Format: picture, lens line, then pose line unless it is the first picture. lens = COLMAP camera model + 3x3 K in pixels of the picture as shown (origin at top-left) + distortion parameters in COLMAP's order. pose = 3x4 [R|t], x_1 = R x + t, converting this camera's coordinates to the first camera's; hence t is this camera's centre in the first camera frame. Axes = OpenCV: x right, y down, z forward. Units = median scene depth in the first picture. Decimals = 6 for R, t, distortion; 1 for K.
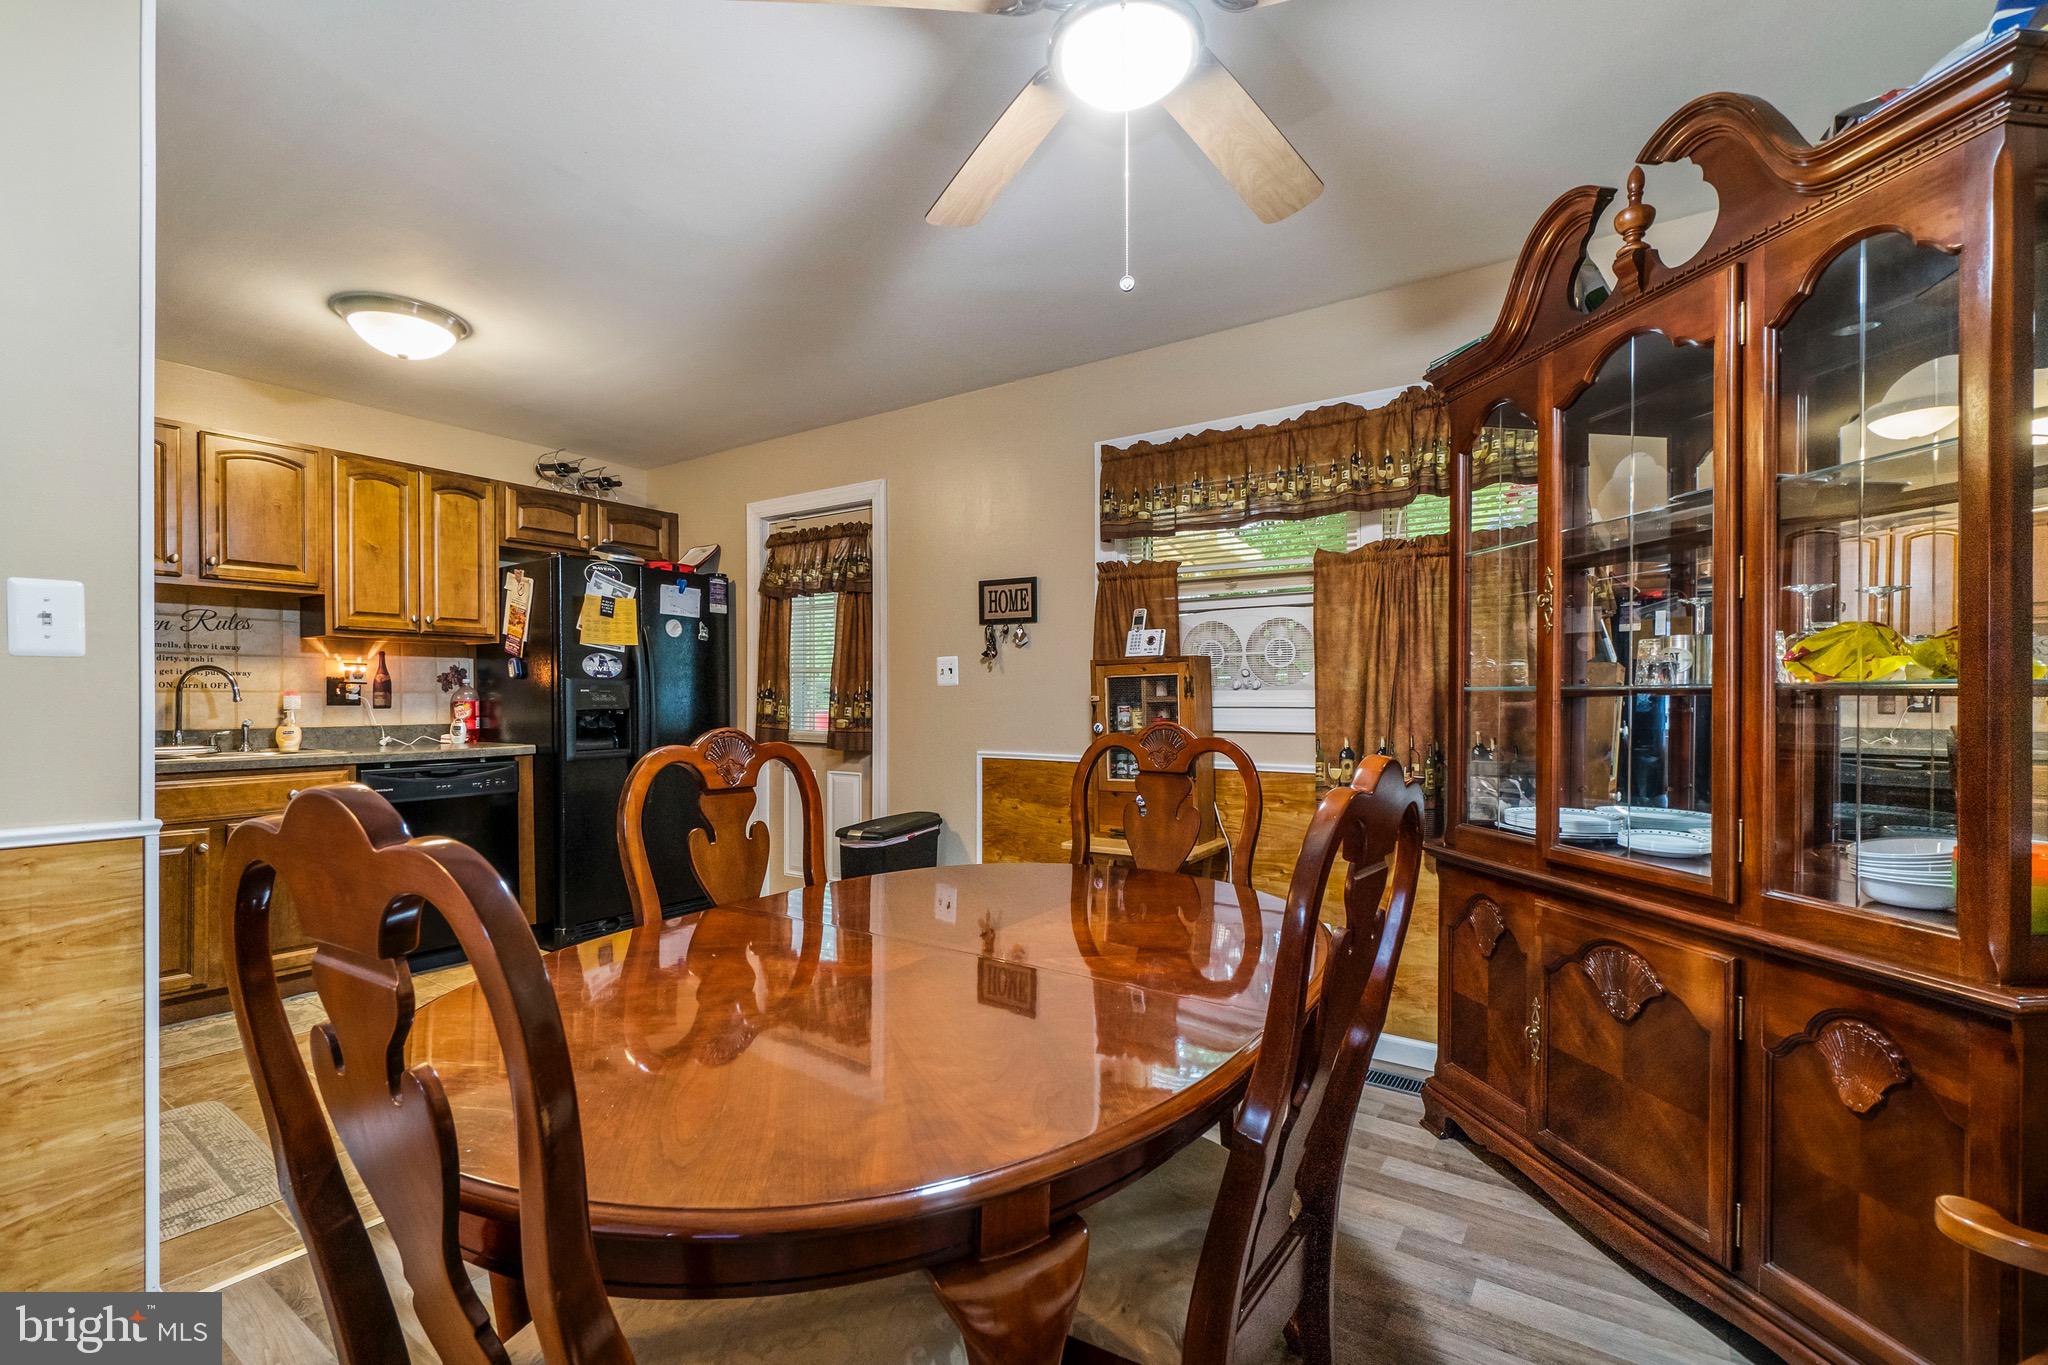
lens RADIAL K [[908.0, 0, 979.4], [0, 908.0, 697.0], [0, 0, 1]] dist [-0.015253, 0.000001]
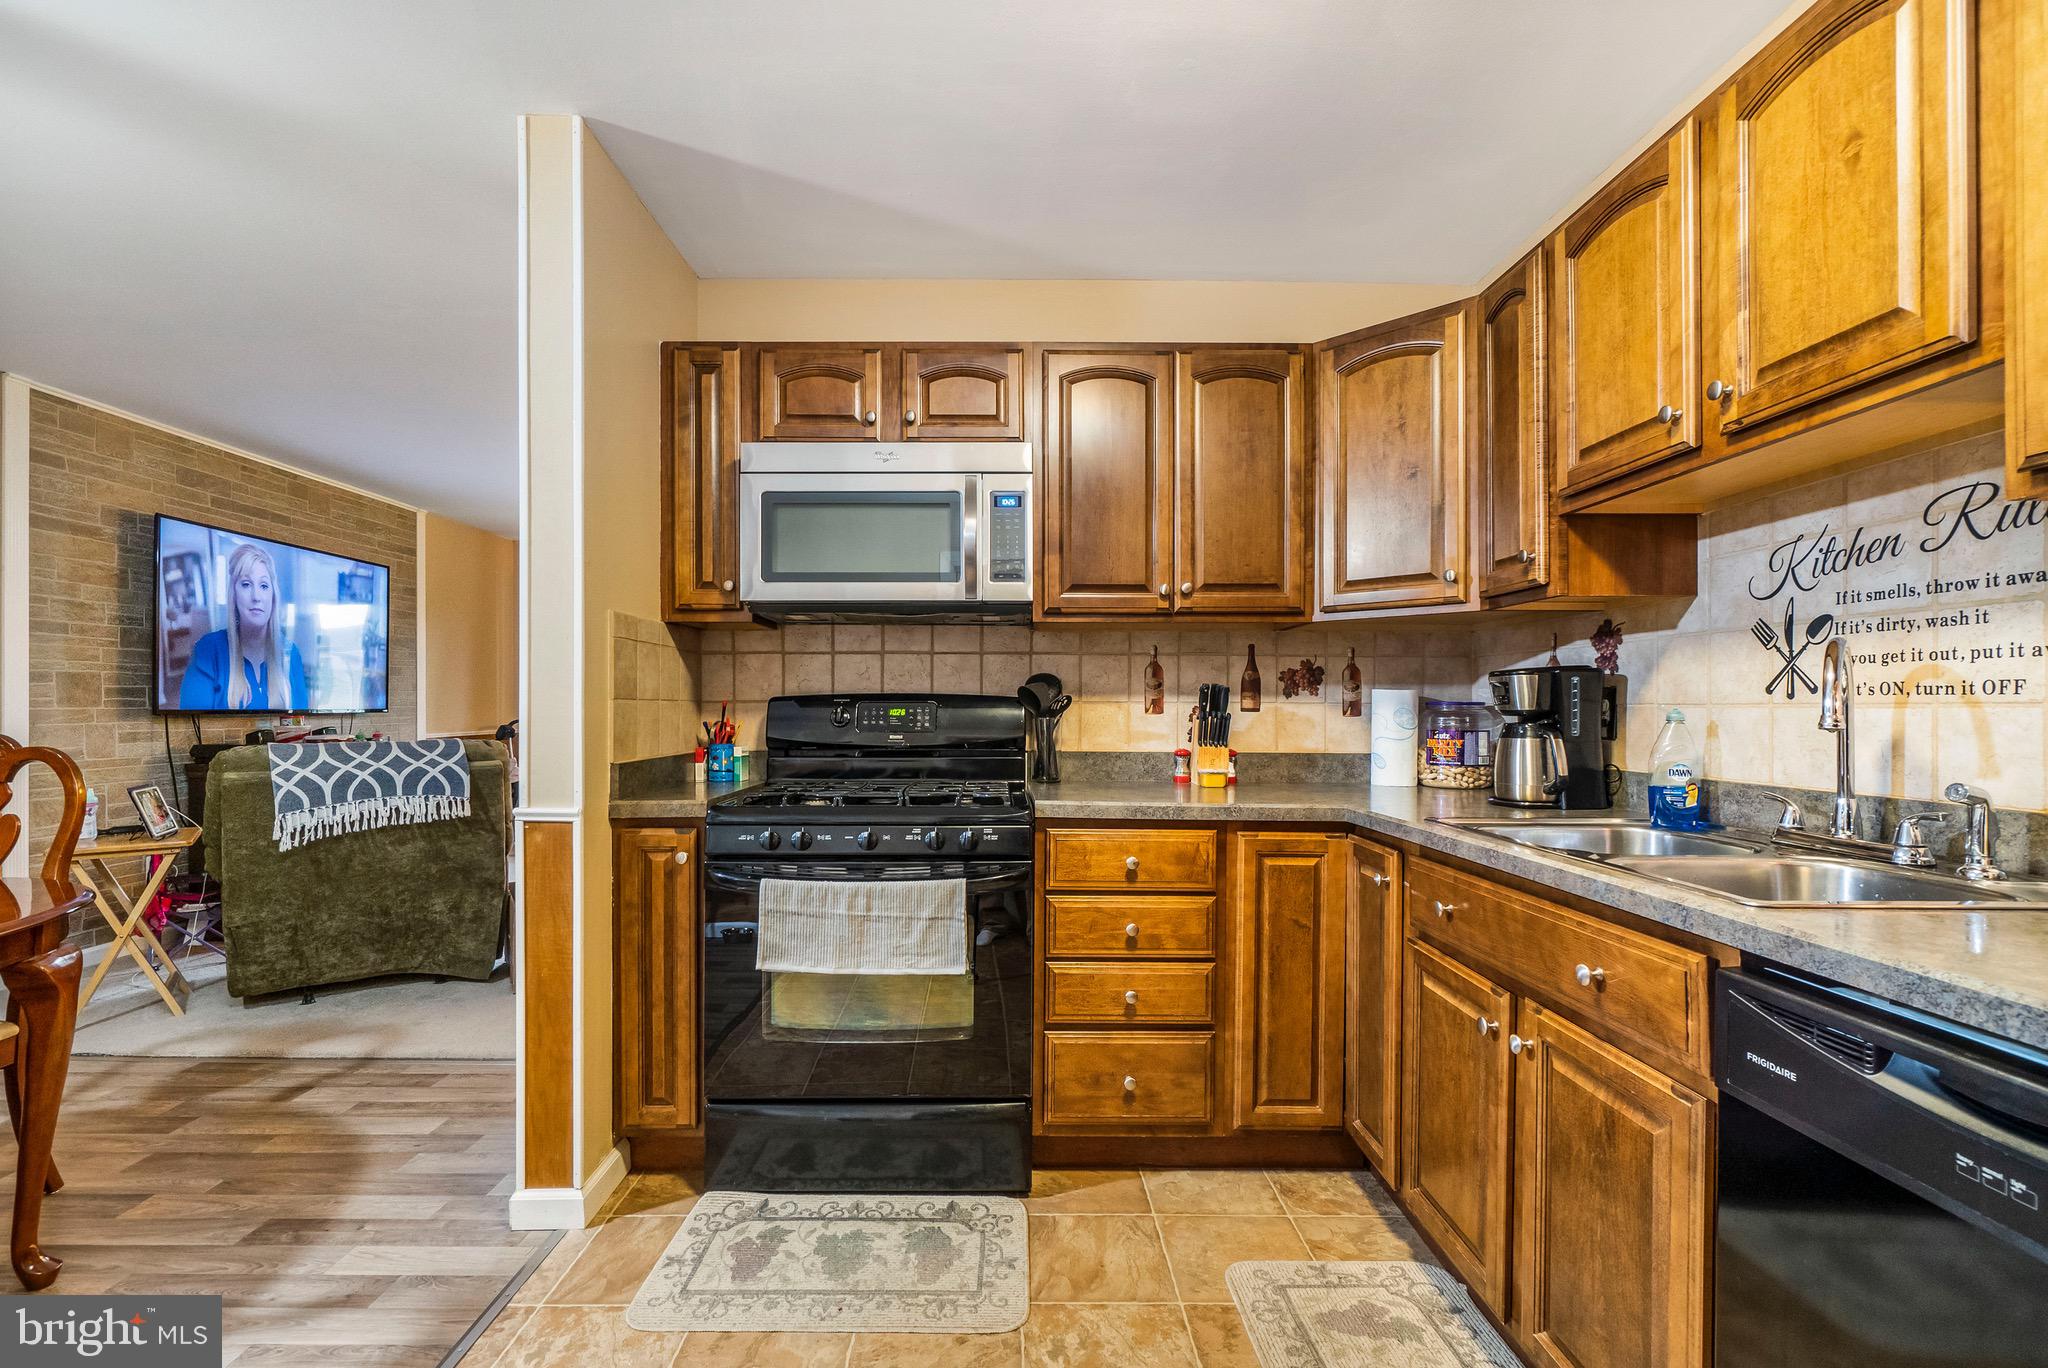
lens RADIAL K [[912.2, 0, 988.0], [0, 912.2, 703.3], [0, 0, 1]] dist [0.001342, 0.000616]
pose [[-0.801989, -0.006513, -0.597303, -0.284387], [-0.005045, 0.999979, -0.004130, -0.002317], [0.597317, -0.000299, -0.802005, 0.988751]]
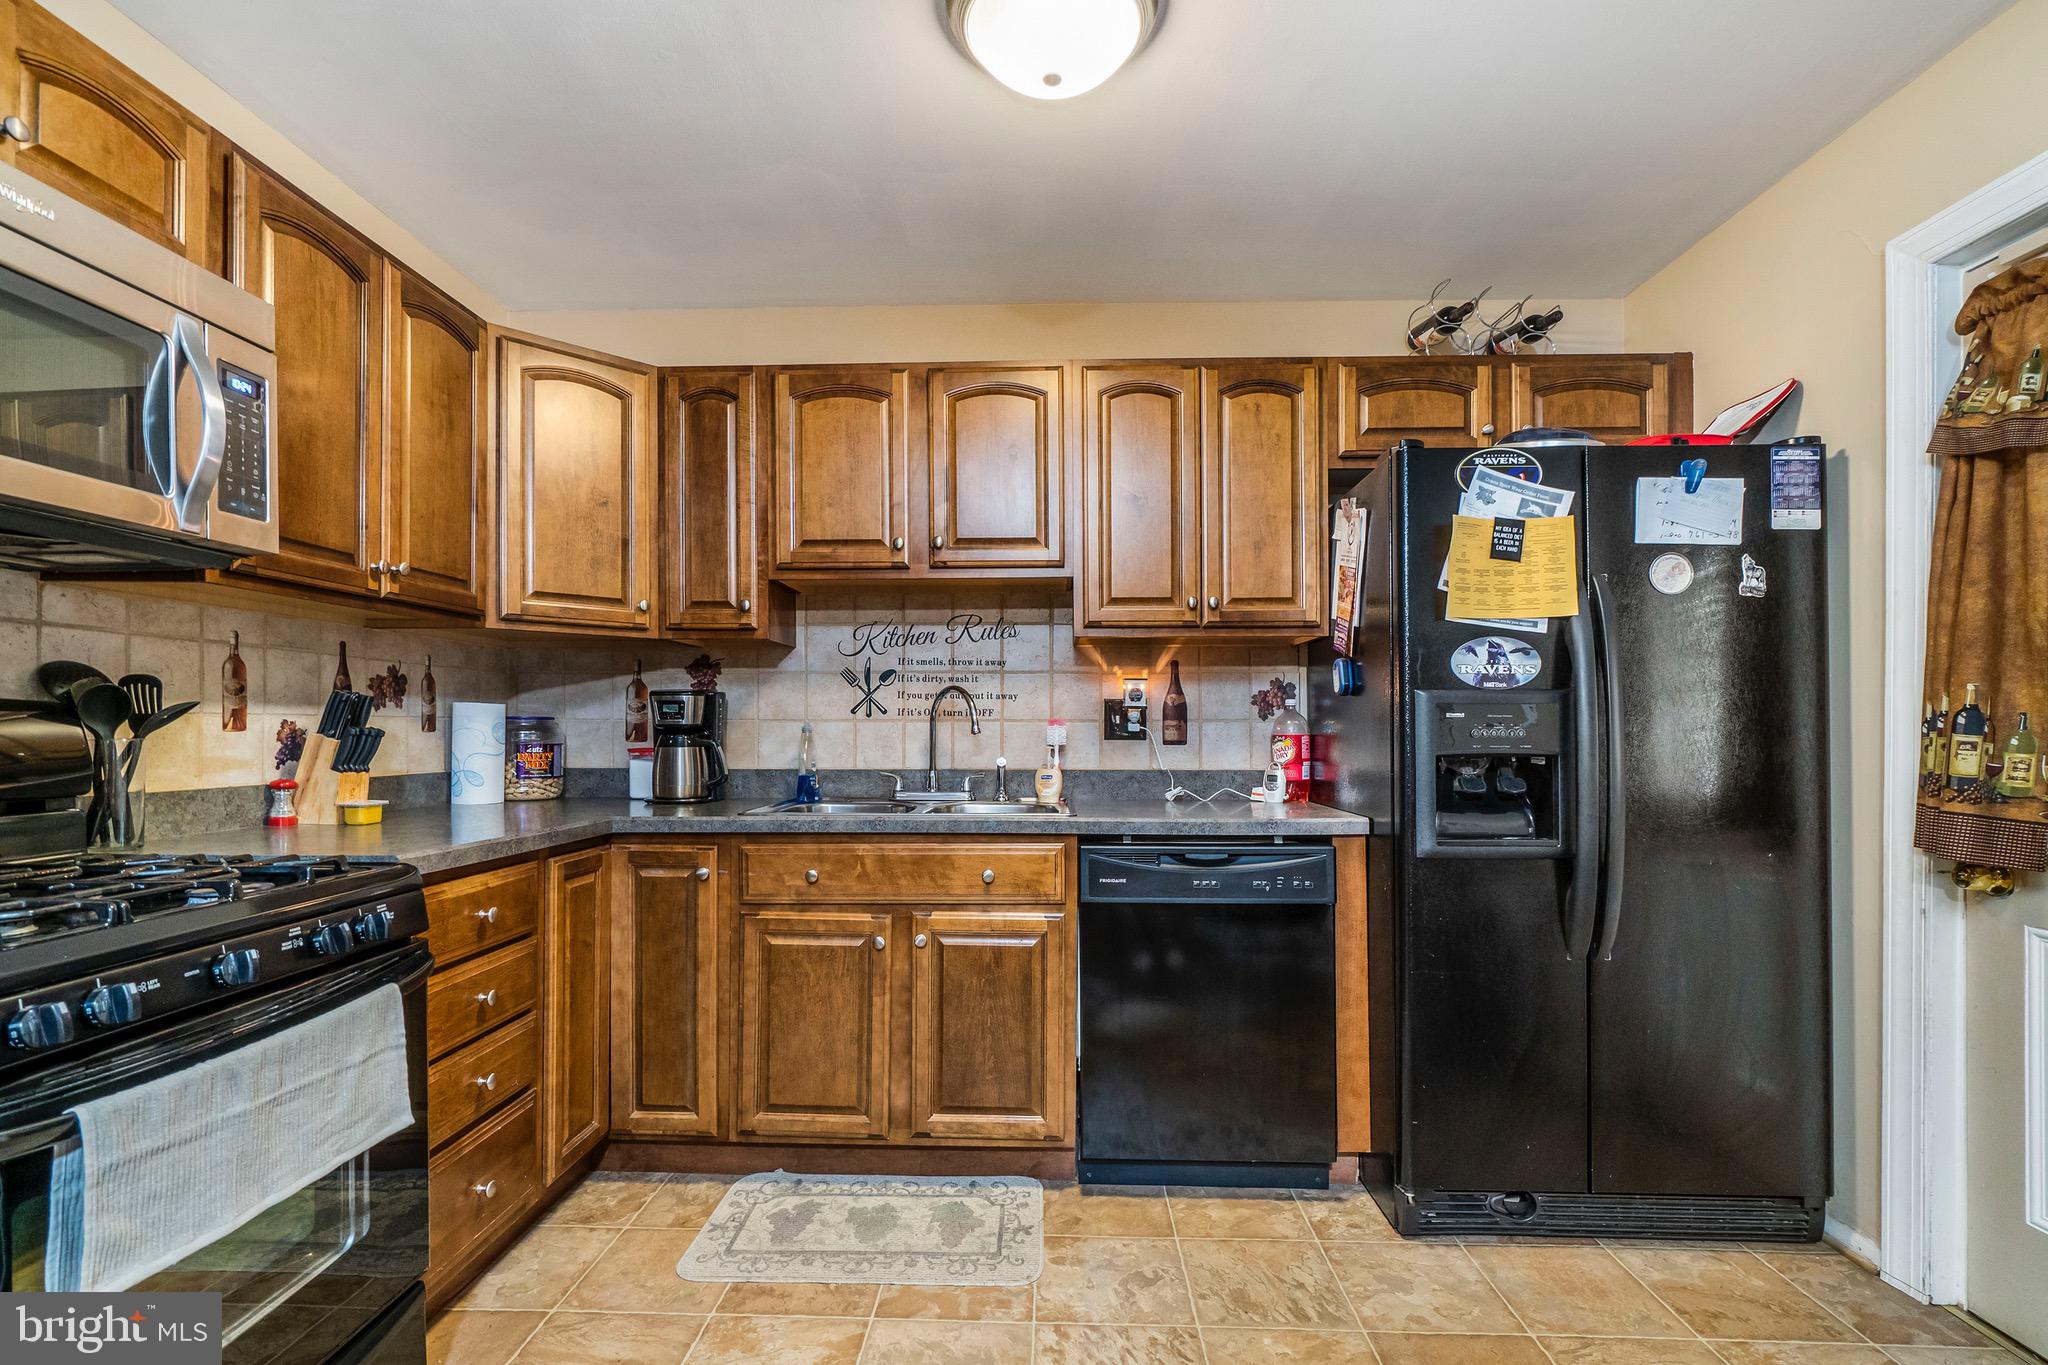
lens RADIAL K [[922.8, 0, 1035.7], [0, 922.8, 724.8], [0, 0, 1]] dist [-0.004193, -0.000170]
pose [[0.567210, -0.001309, -0.823572, -0.162232], [-0.001679, 0.999995, -0.002745, -0.000266], [0.823571, 0.002940, 0.567205, 0.554379]]
